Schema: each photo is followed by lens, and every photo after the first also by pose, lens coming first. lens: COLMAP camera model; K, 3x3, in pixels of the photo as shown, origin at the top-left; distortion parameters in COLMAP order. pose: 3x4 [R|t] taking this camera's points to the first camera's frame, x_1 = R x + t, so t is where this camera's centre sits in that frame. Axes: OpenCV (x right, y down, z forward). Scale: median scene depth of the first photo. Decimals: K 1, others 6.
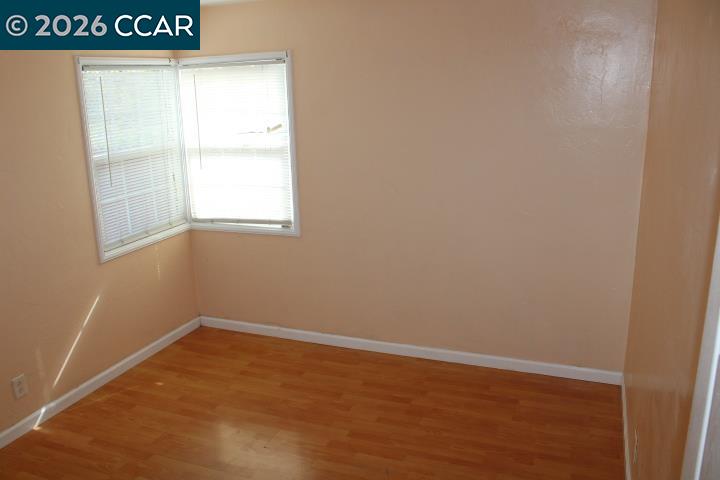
lens RADIAL K [[604.0, 0, 359.4], [0, 604.0, 239.8], [0, 0, 1]] dist [-0.164844, 0.143300]
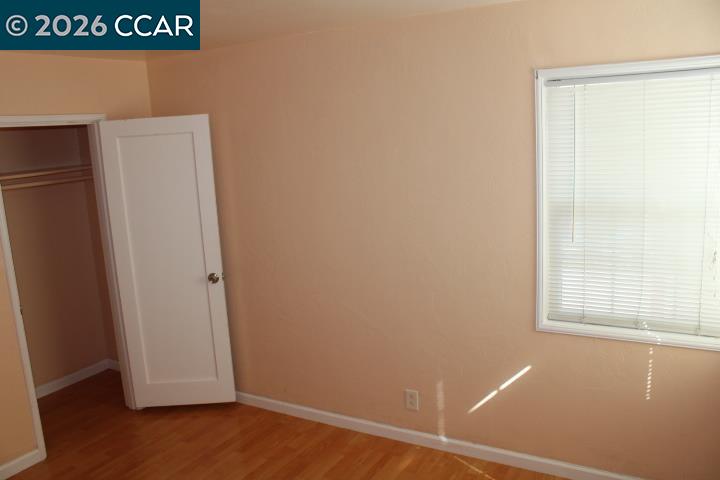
lens RADIAL K [[604.0, 0, 360.2], [0, 604.0, 238.3], [0, 0, 1]] dist [-0.164844, 0.143300]
pose [[-0.138239, 0.222252, -0.965139, 0.343617], [-0.199066, 0.948373, 0.246904, -0.233854], [0.970187, 0.226259, -0.086859, 0.841382]]
